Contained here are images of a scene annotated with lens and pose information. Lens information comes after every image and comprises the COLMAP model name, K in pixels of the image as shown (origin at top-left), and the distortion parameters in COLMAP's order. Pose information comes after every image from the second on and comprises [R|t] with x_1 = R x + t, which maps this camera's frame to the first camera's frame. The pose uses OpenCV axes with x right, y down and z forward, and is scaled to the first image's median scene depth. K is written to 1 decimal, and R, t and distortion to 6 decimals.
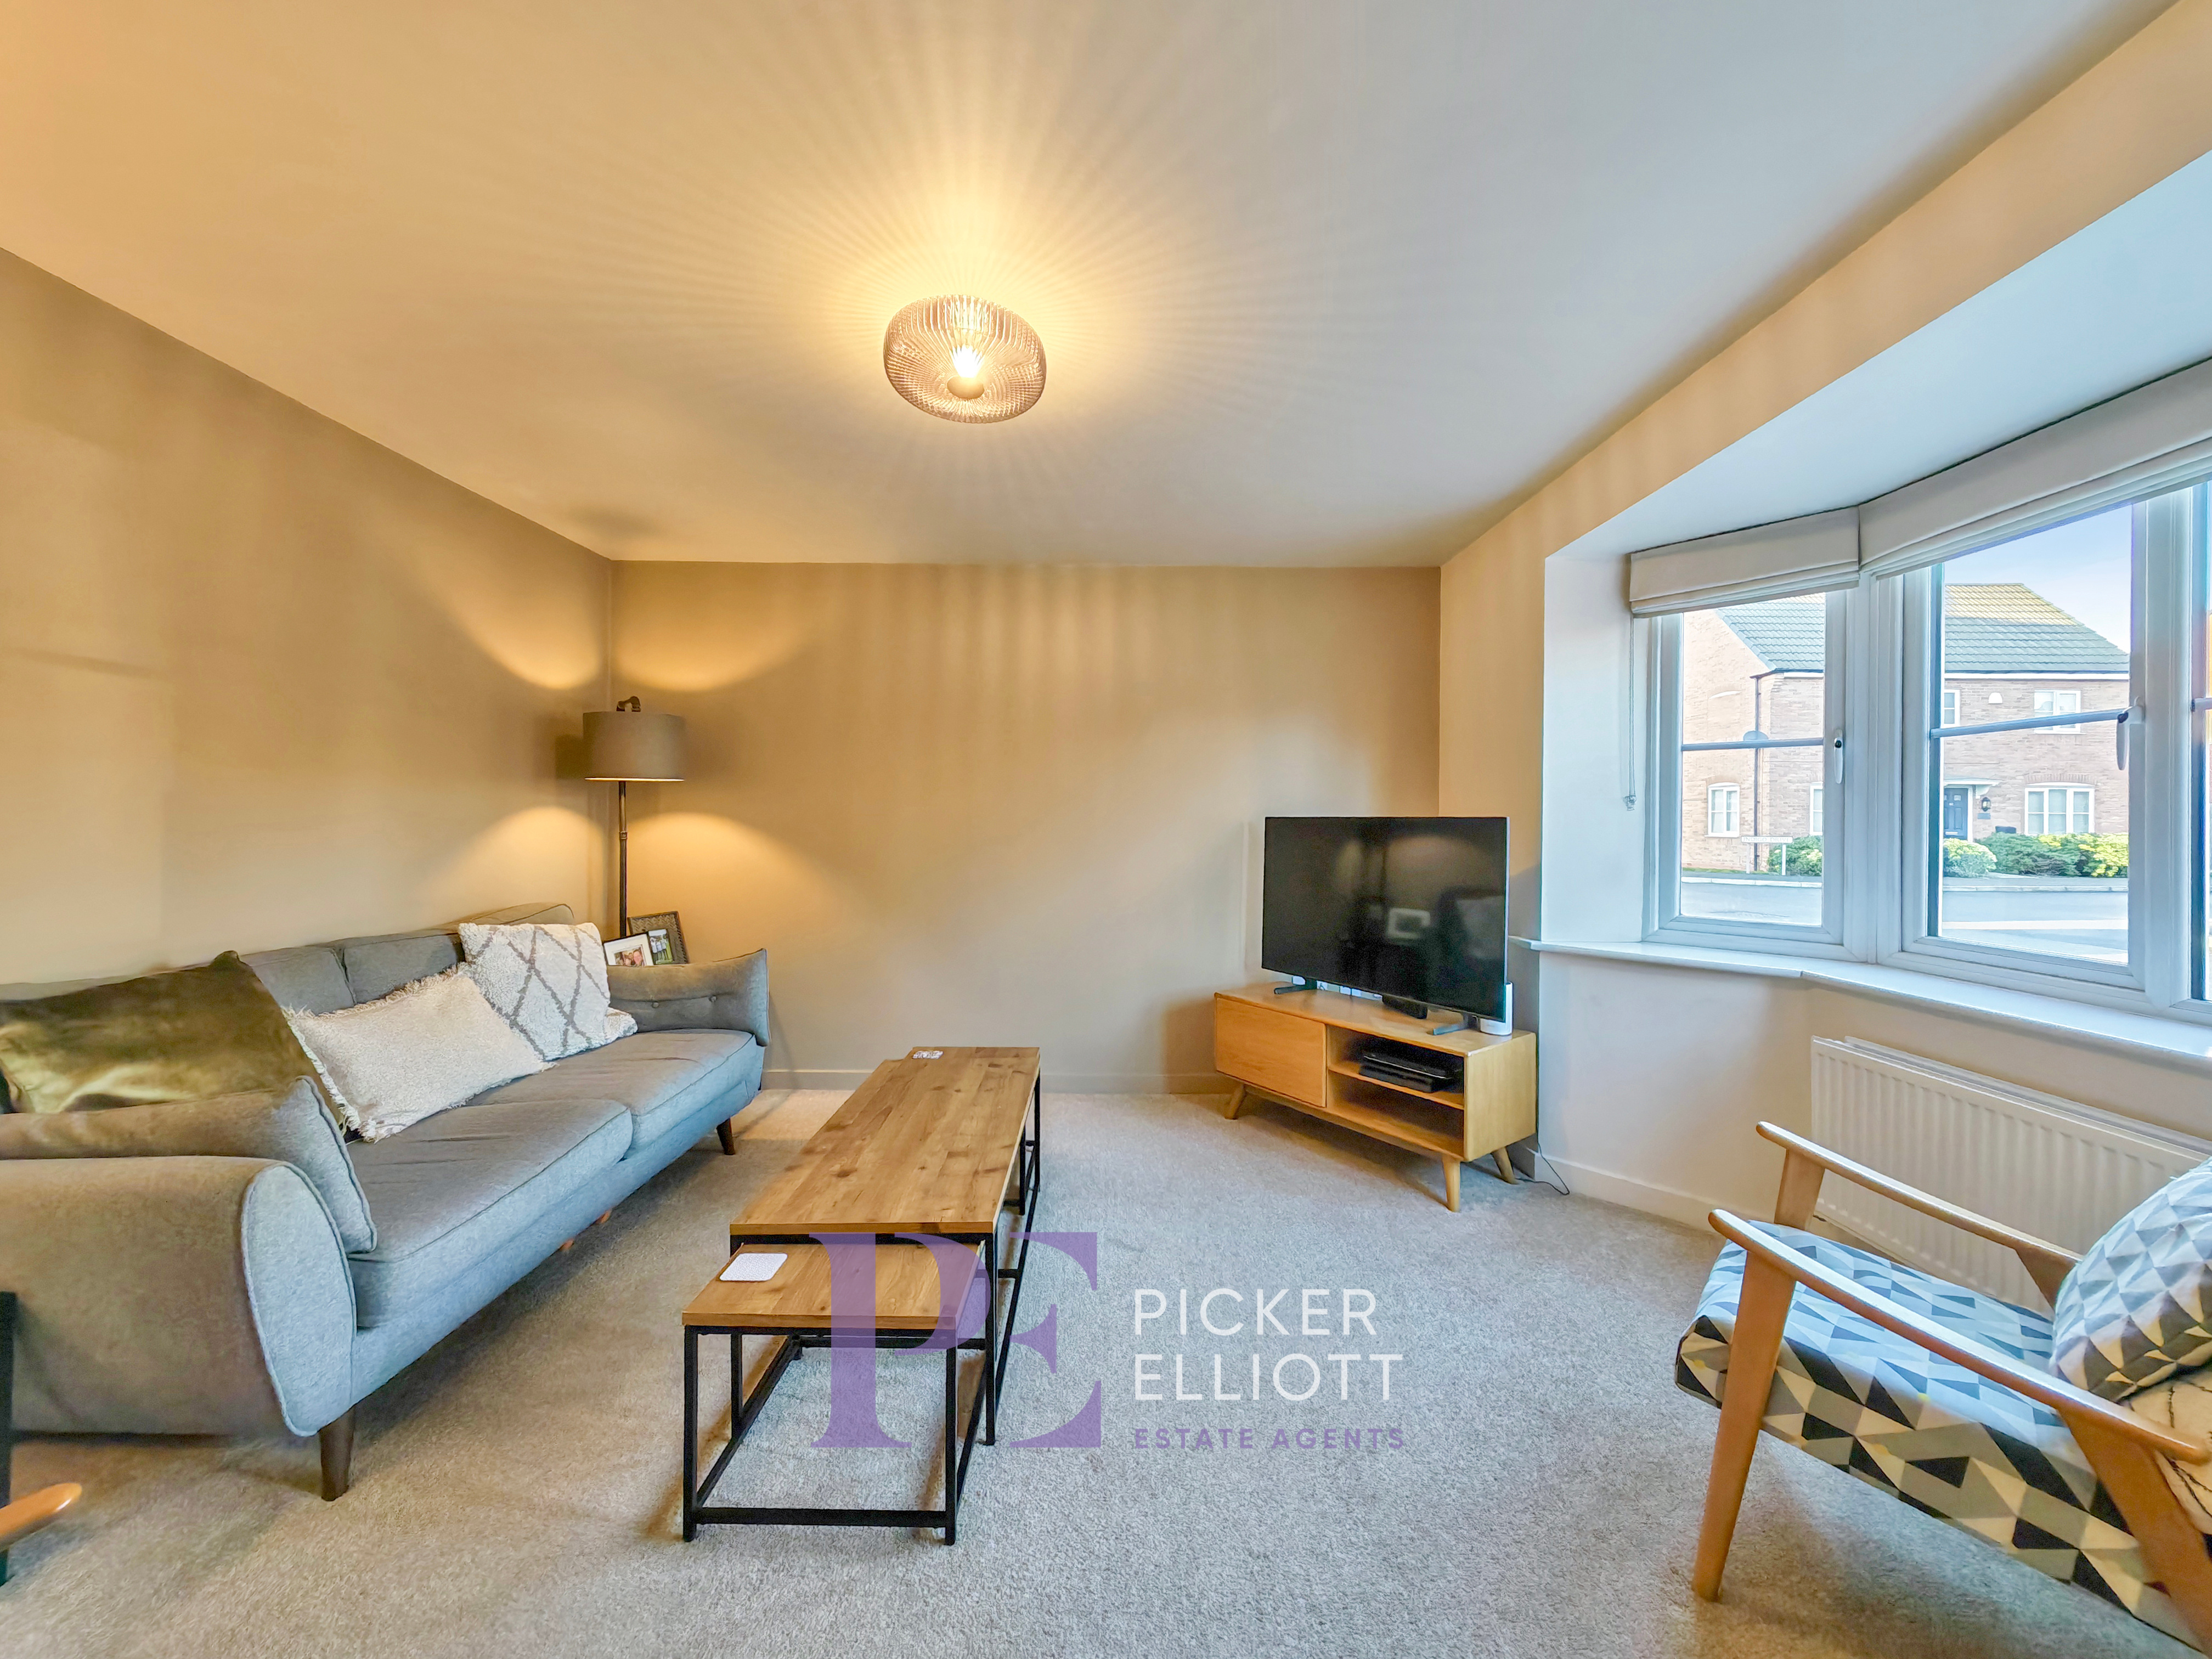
lens RADIAL K [[846.6, 0, 1107.7], [0, 846.6, 827.1], [0, 0, 1]] dist [0.001921, -0.000058]
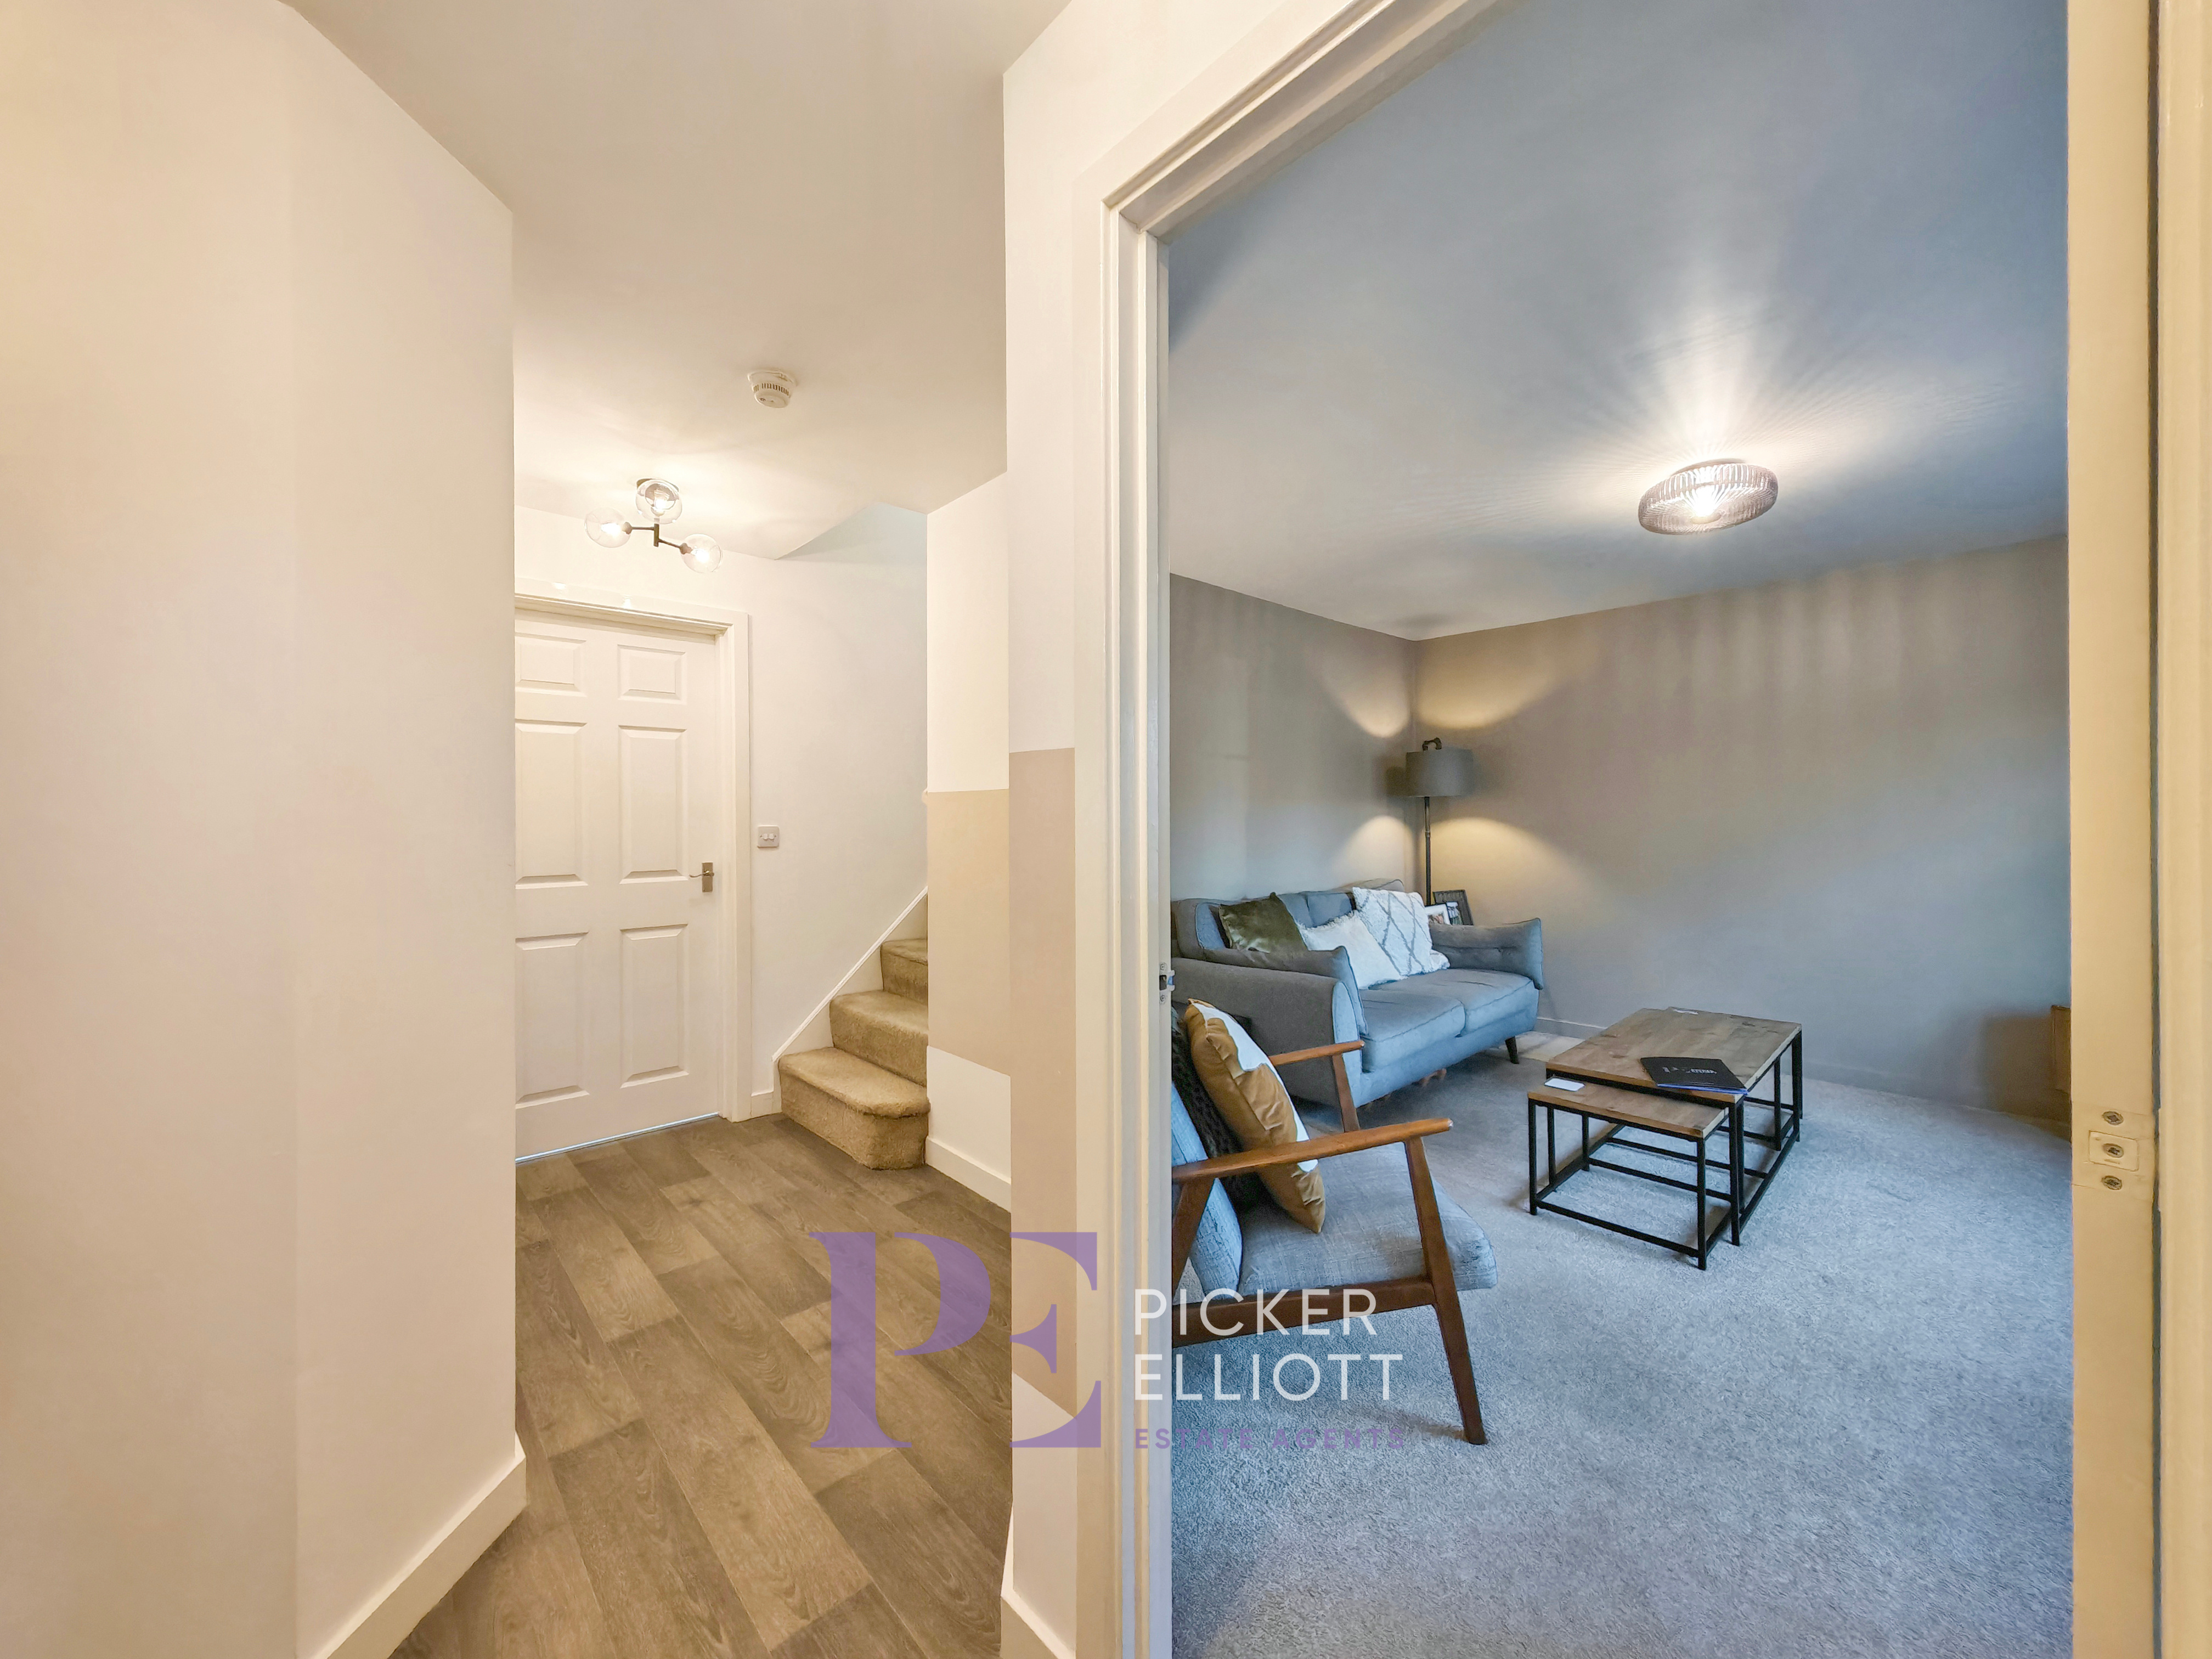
lens RADIAL K [[846.6, 0, 1106.1], [0, 846.6, 818.3], [0, 0, 1]] dist [0.001921, -0.000058]
pose [[0.694150, -0.011081, -0.719745, 0.105075], [0.007065, 0.999938, -0.008580, -0.011401], [0.719795, 0.000871, 0.694186, -0.498824]]
